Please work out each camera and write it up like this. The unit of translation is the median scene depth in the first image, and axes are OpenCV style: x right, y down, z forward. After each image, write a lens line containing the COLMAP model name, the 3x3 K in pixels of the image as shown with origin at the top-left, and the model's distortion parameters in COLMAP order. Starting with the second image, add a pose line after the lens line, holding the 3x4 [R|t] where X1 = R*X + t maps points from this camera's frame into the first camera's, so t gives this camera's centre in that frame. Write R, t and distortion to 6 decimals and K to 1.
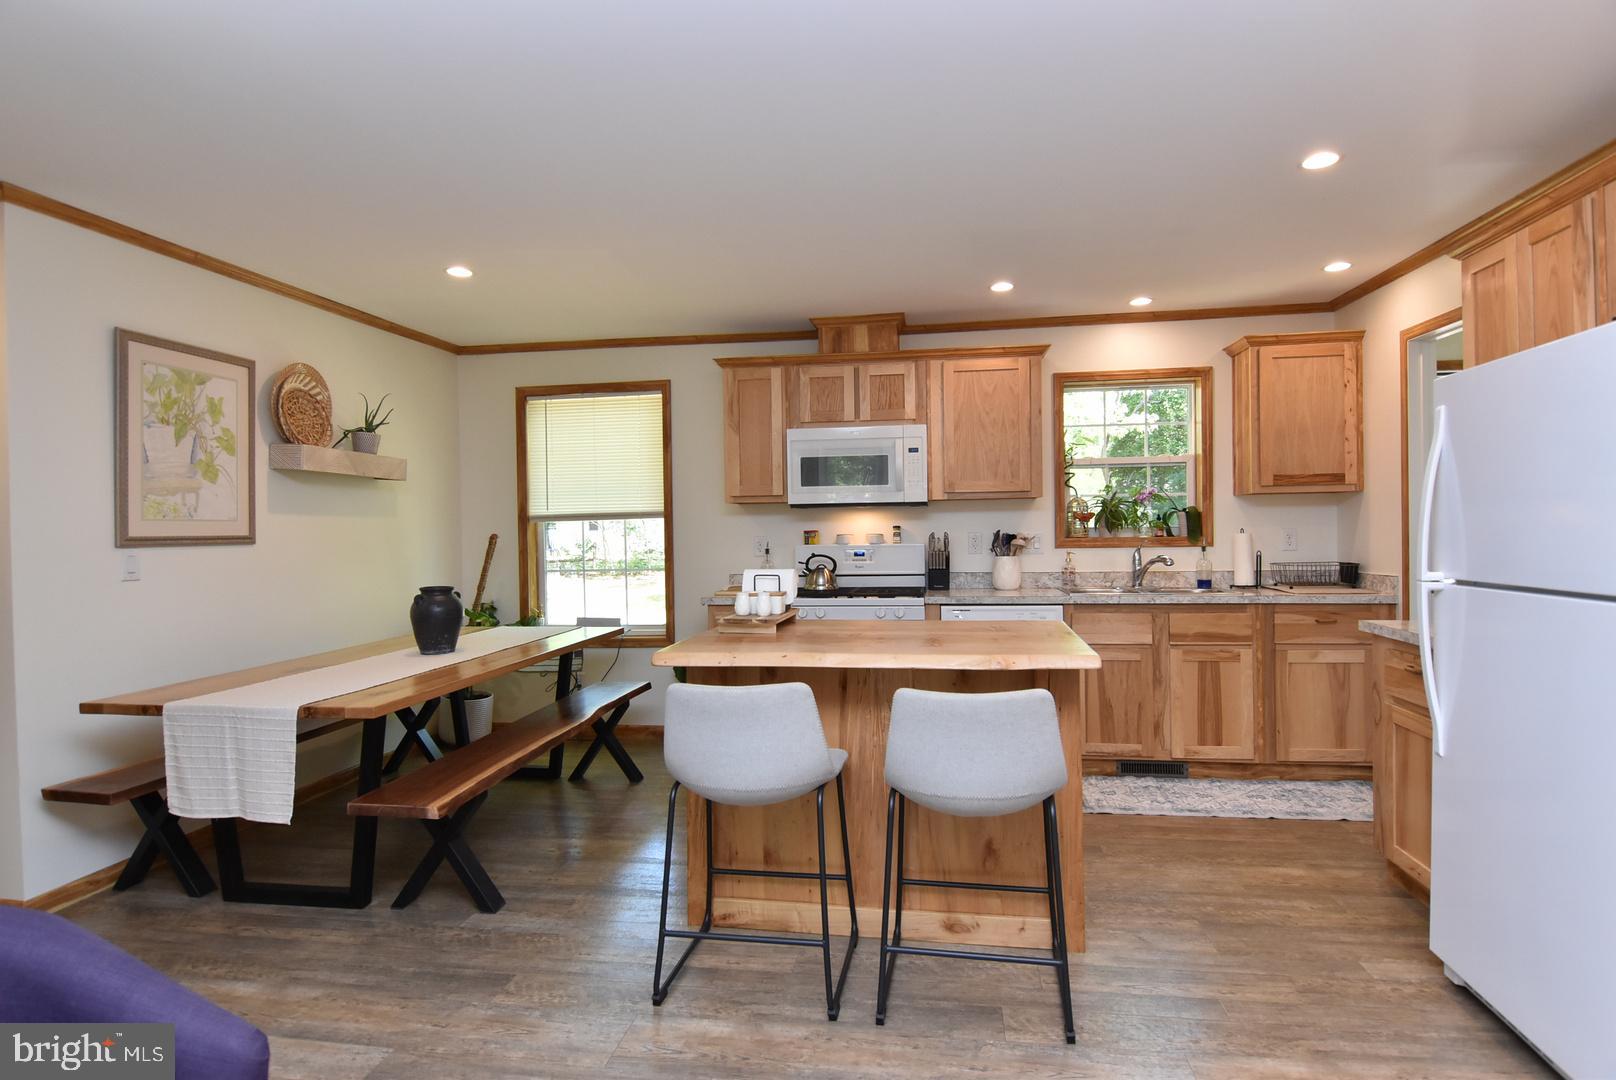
lens RADIAL K [[857.7, 0, 805.5], [0, 857.7, 539.5], [0, 0, 1]] dist [-0.009634, -0.007833]
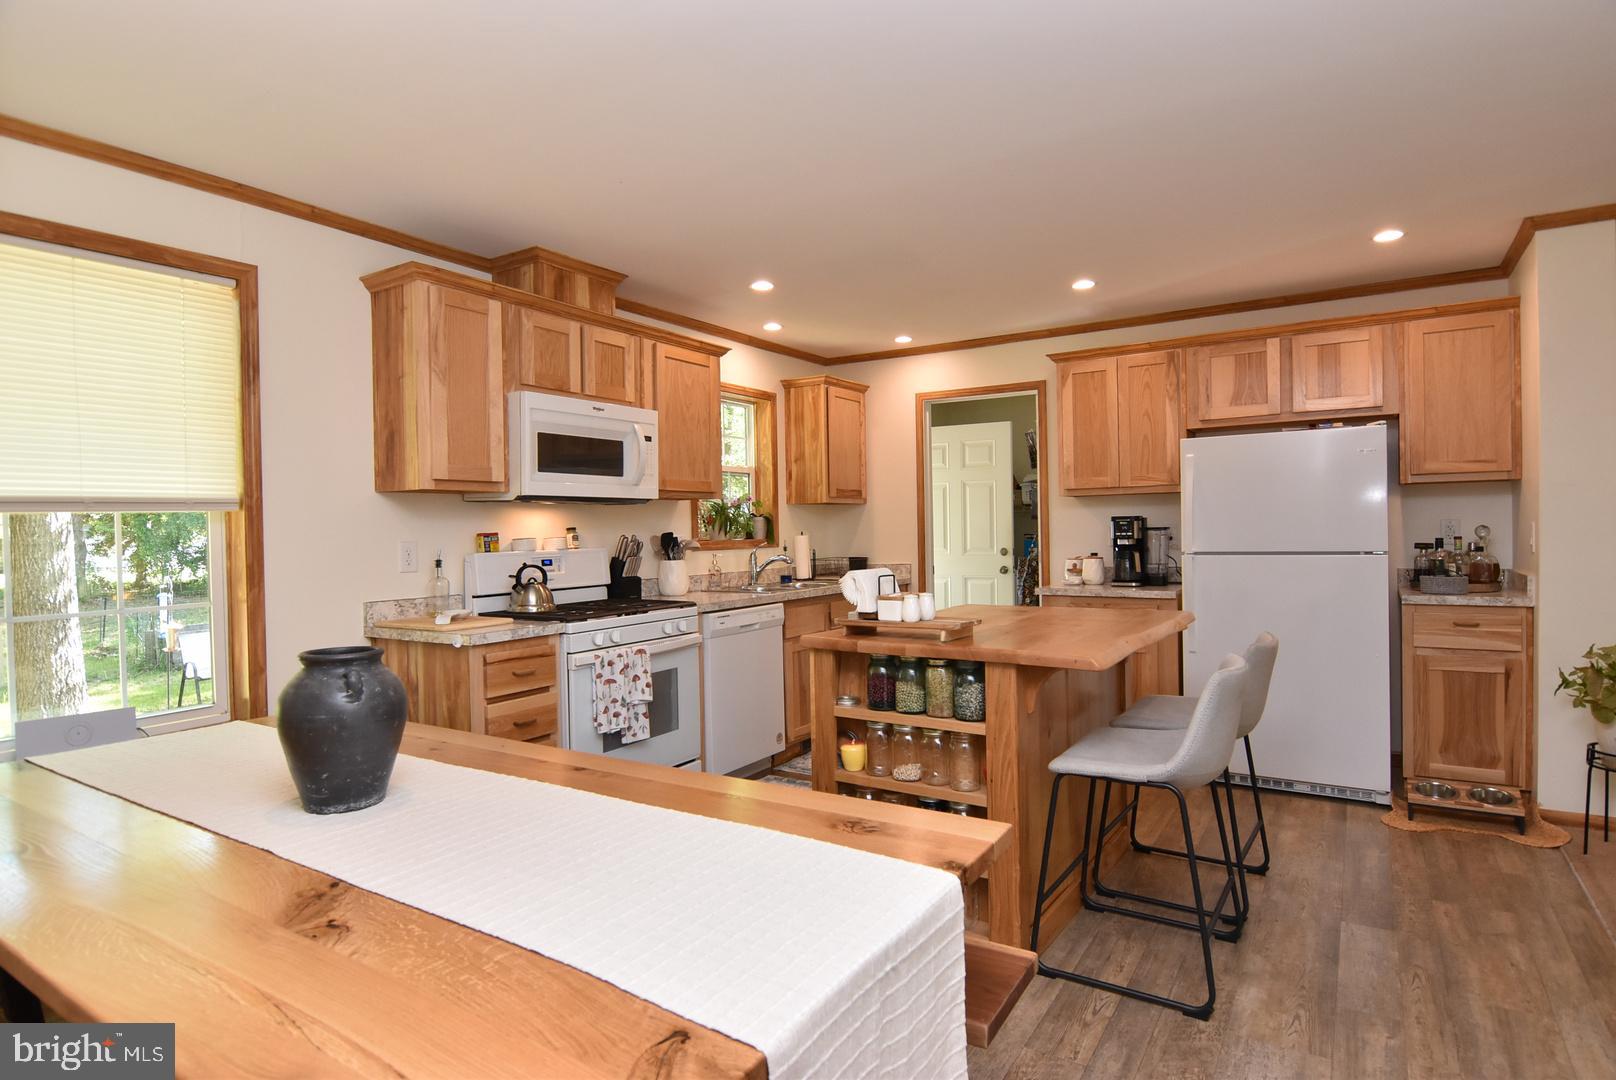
lens RADIAL K [[857.7, 0, 807.1], [0, 857.7, 543.4], [0, 0, 1]] dist [-0.009634, -0.007833]
pose [[0.402104, -0.006128, 0.915574, -0.586360], [0.023497, 0.999717, -0.003628, 0.008165], [-0.915292, 0.022972, 0.402134, 0.495224]]
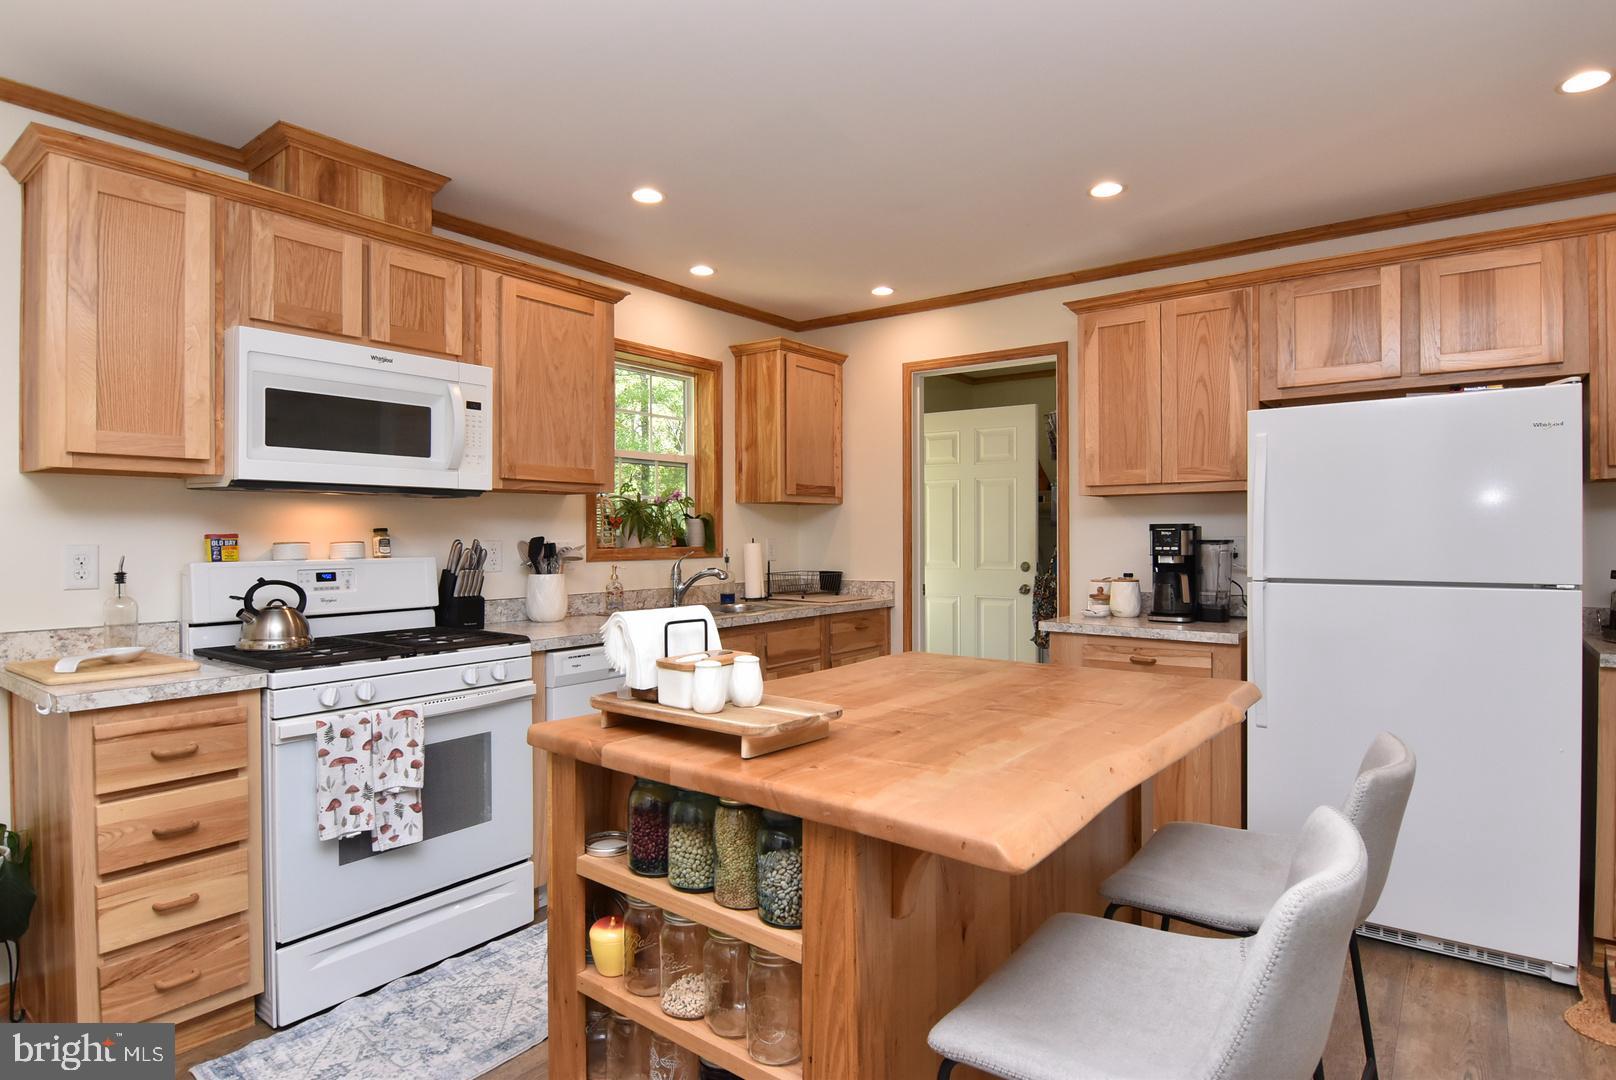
lens RADIAL K [[857.7, 0, 810.1], [0, 857.7, 542.2], [0, 0, 1]] dist [-0.009634, -0.007833]
pose [[0.470632, 0.007052, 0.882302, -0.295738], [0.006861, 0.999909, -0.011652, 0.003003], [-0.882303, 0.011537, 0.470540, 0.484869]]
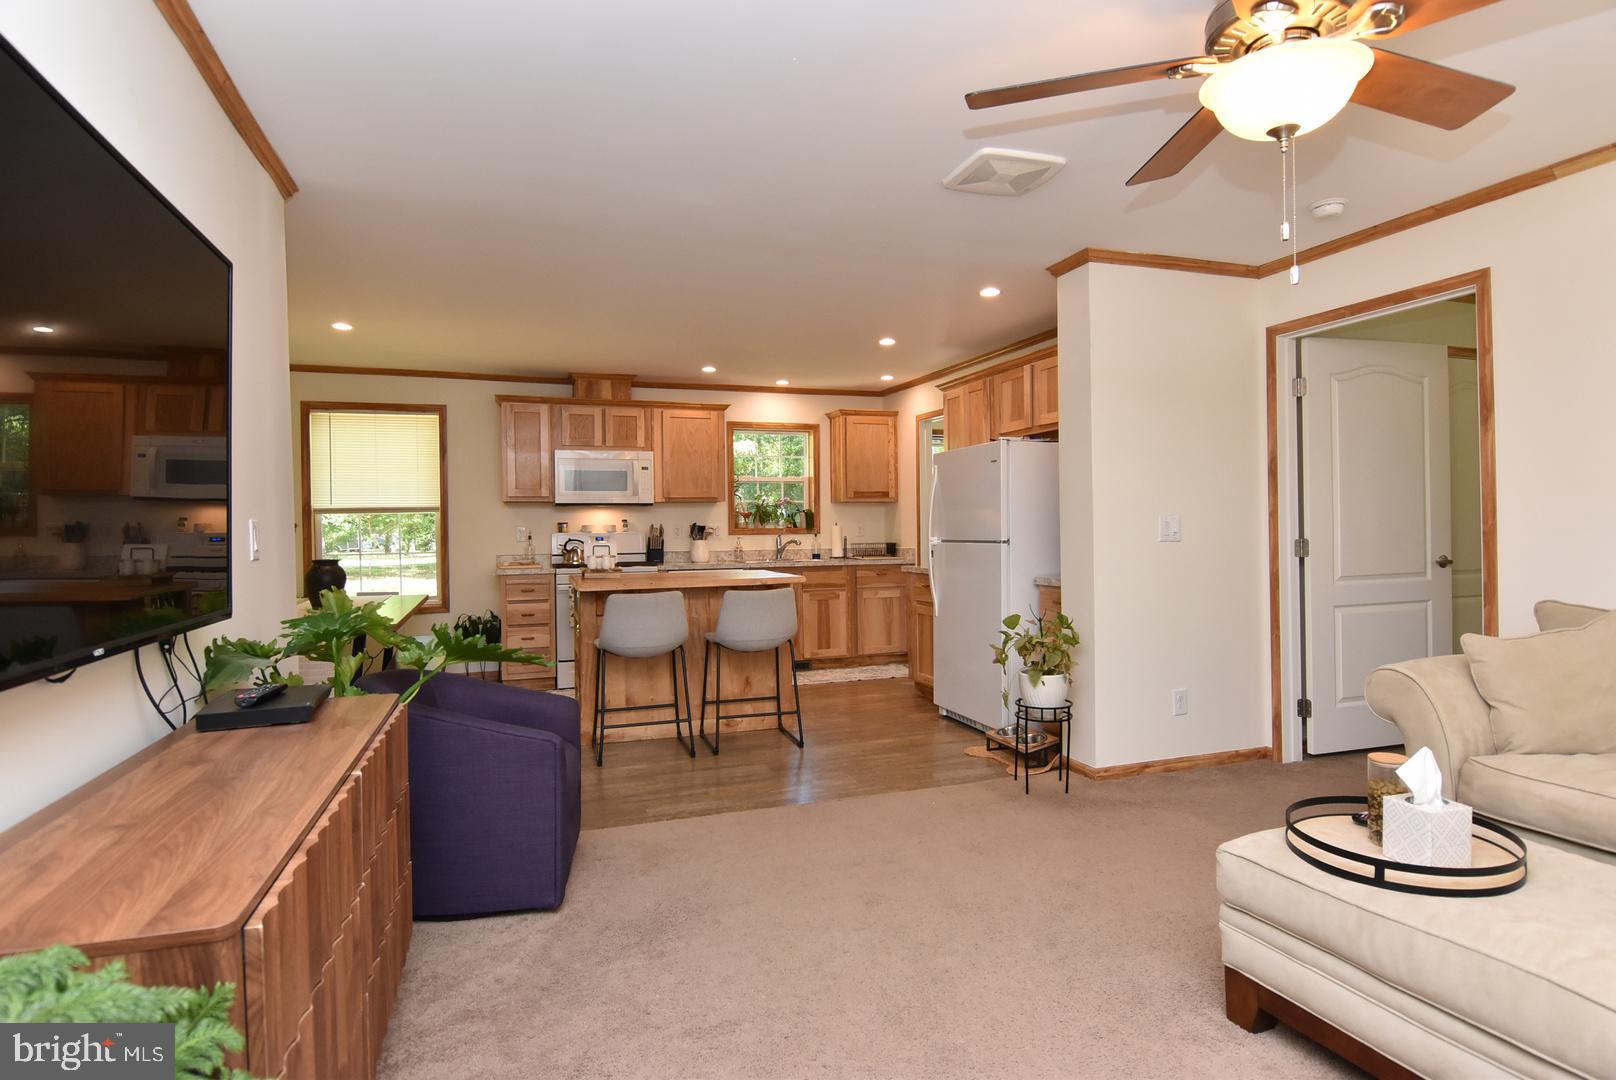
lens RADIAL K [[857.7, 0, 807.6], [0, 857.7, 540.1], [0, 0, 1]] dist [-0.009634, -0.007833]
pose [[0.877875, -0.001613, 0.478888, -0.331041], [0.004043, 0.999984, -0.004044, 0.026614], [-0.478873, 0.005486, 0.877867, -0.430397]]
